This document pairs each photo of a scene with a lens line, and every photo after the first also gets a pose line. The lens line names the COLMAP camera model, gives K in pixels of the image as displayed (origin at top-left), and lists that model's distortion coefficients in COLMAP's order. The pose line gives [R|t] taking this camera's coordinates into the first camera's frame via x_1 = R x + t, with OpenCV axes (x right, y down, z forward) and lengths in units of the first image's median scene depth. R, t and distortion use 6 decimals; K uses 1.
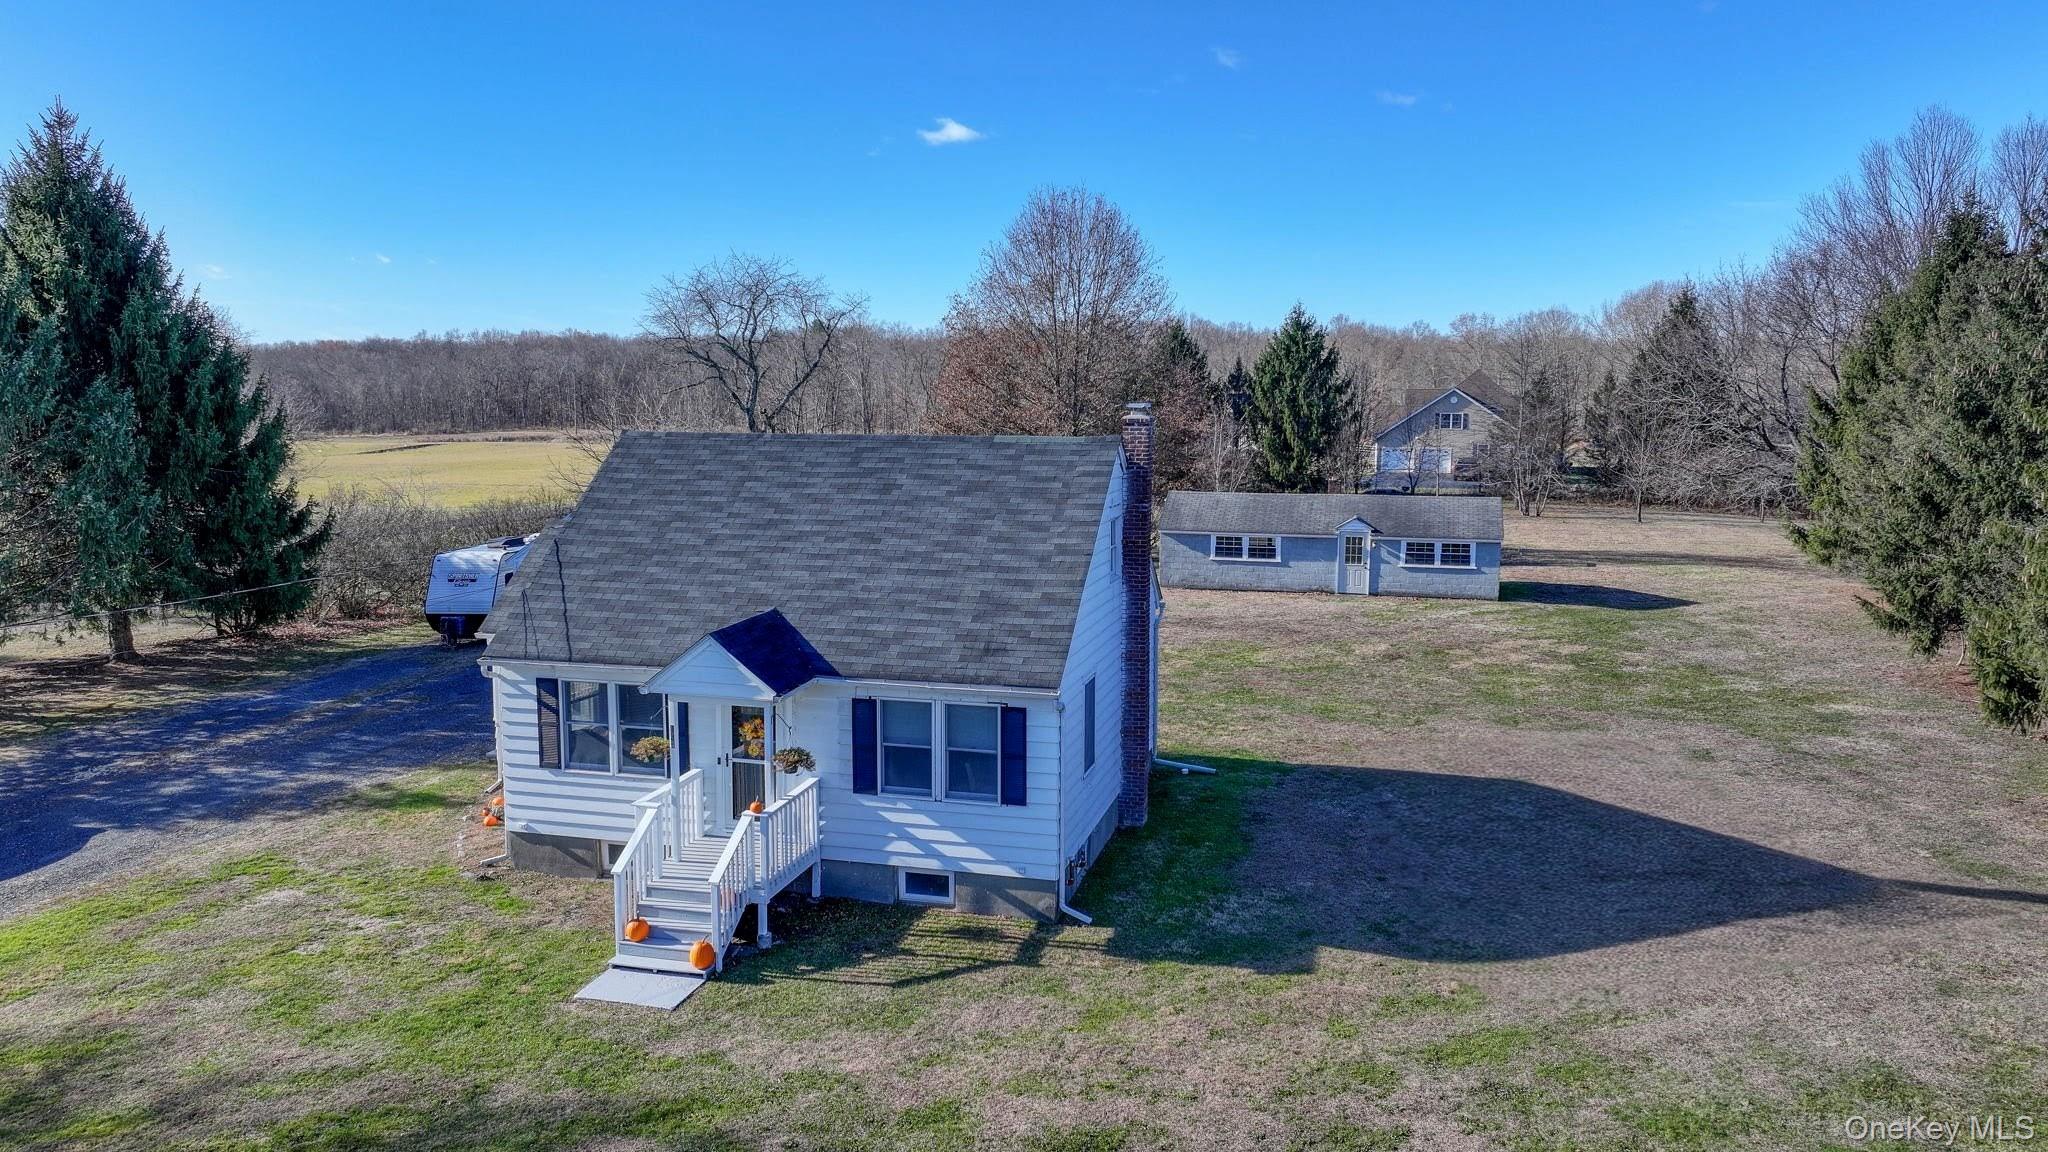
lens RADIAL K [[1441.4, 0, 1035.7], [0, 1441.4, 577.5], [0, 0, 1]] dist [0.006911, -0.008663]
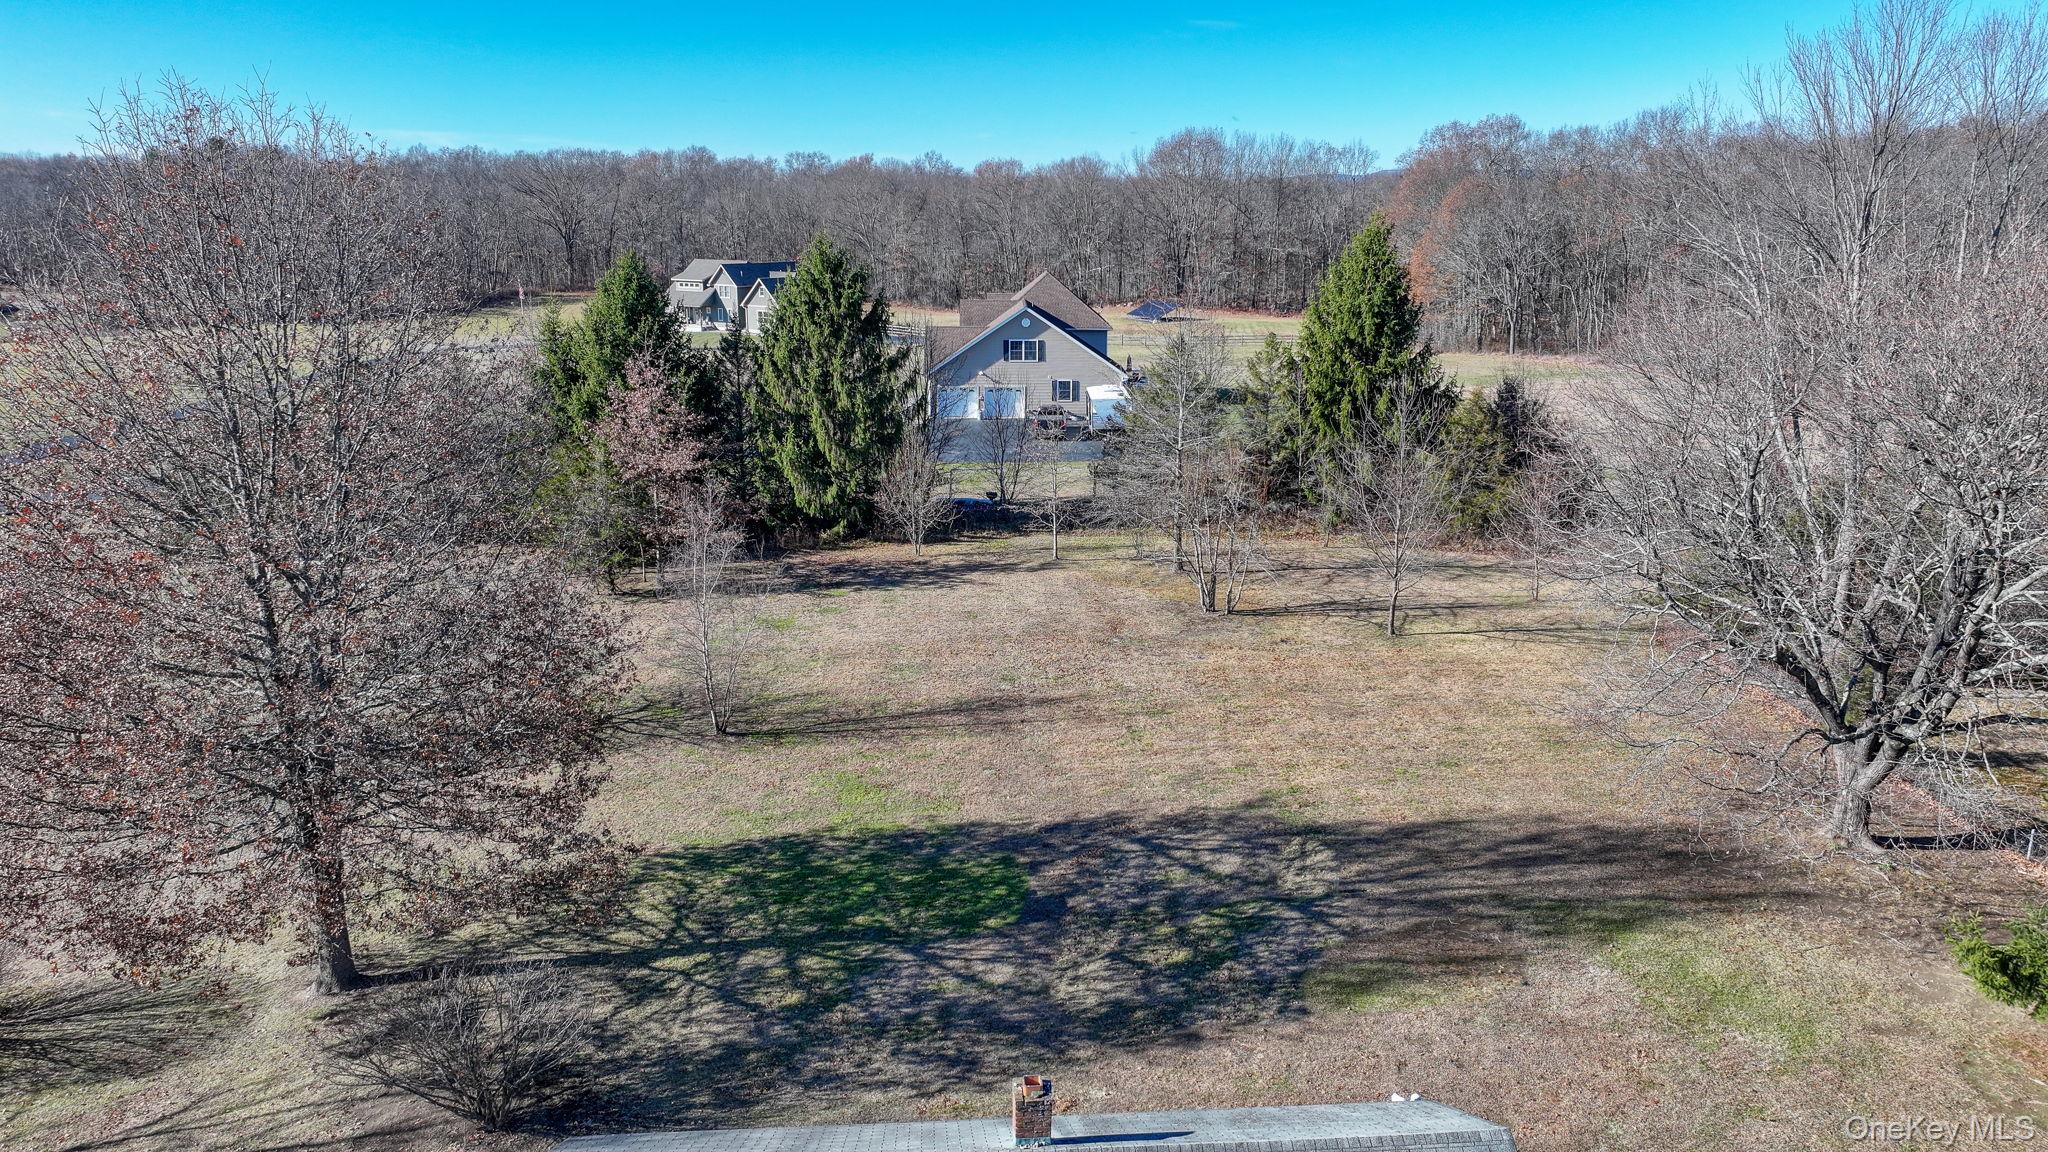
lens RADIAL K [[1441.4, 0, 1018.9], [0, 1441.4, 566.5], [0, 0, 1]] dist [0.006911, -0.008663]
pose [[0.948451, -0.075261, 0.307857, 0.117893], [0.039311, 0.991830, 0.121359, -0.240723], [-0.314475, -0.103001, 0.943661, 0.741857]]
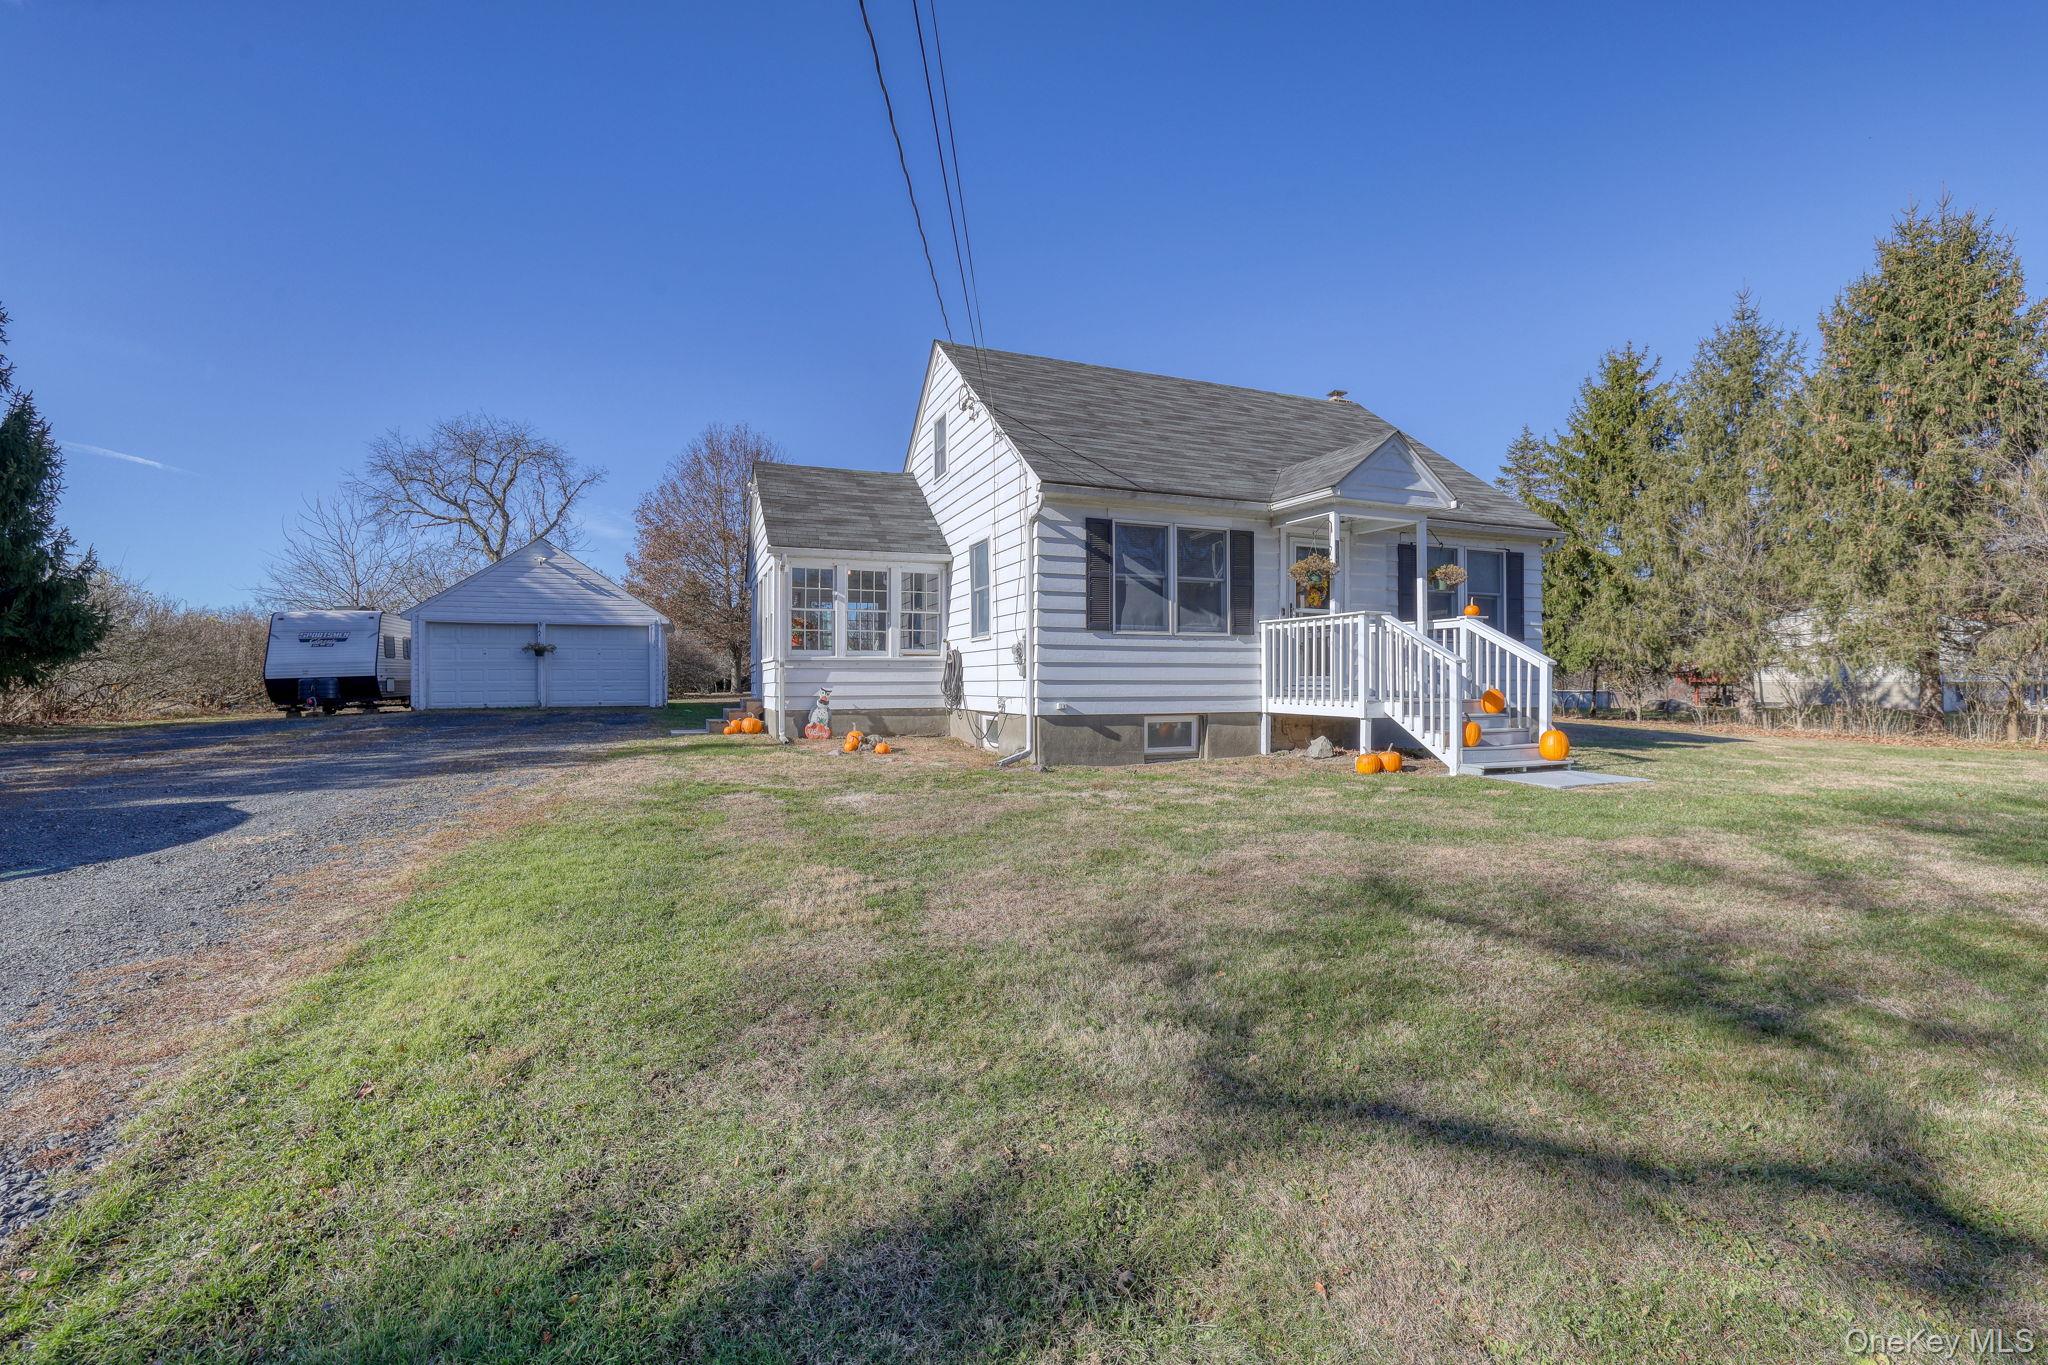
lens RADIAL K [[858.1, 0, 1030.3], [0, 858.1, 686.8], [0, 0, 1]] dist [-0.004652, -0.000046]
pose [[0.802709, -0.008518, 0.596311, -0.307263], [0.083048, 0.991752, -0.097627, 0.097221], [-0.590561, 0.127888, 0.796795, 0.297989]]
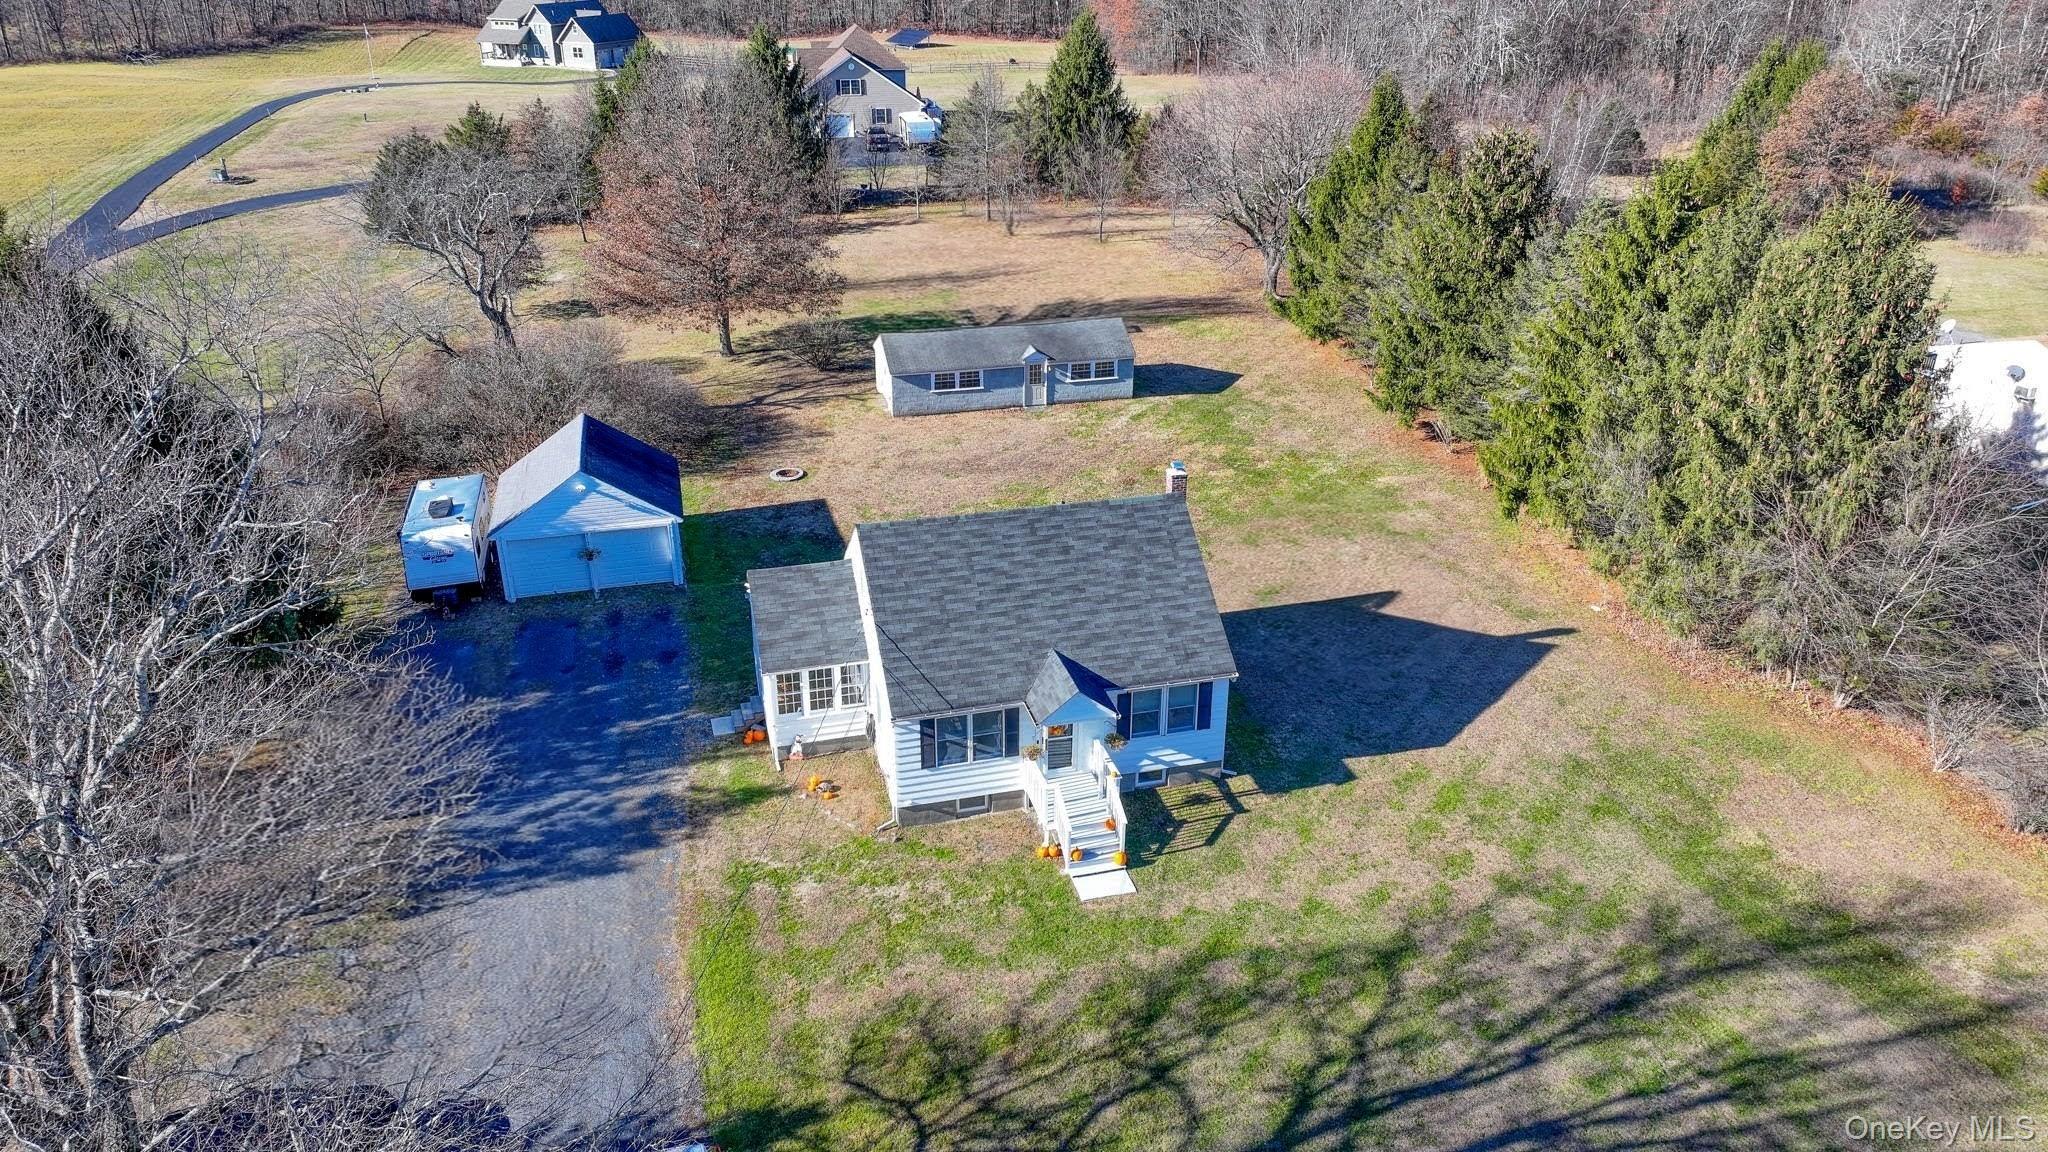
lens RADIAL K [[1441.4, 0, 1037.0], [0, 1441.4, 582.2], [0, 0, 1]] dist [0.006911, -0.008663]
pose [[0.867182, -0.211259, 0.450960, -0.429408], [0.061661, 0.944140, 0.323724, -0.273460], [-0.494159, -0.252922, 0.831768, -0.169100]]
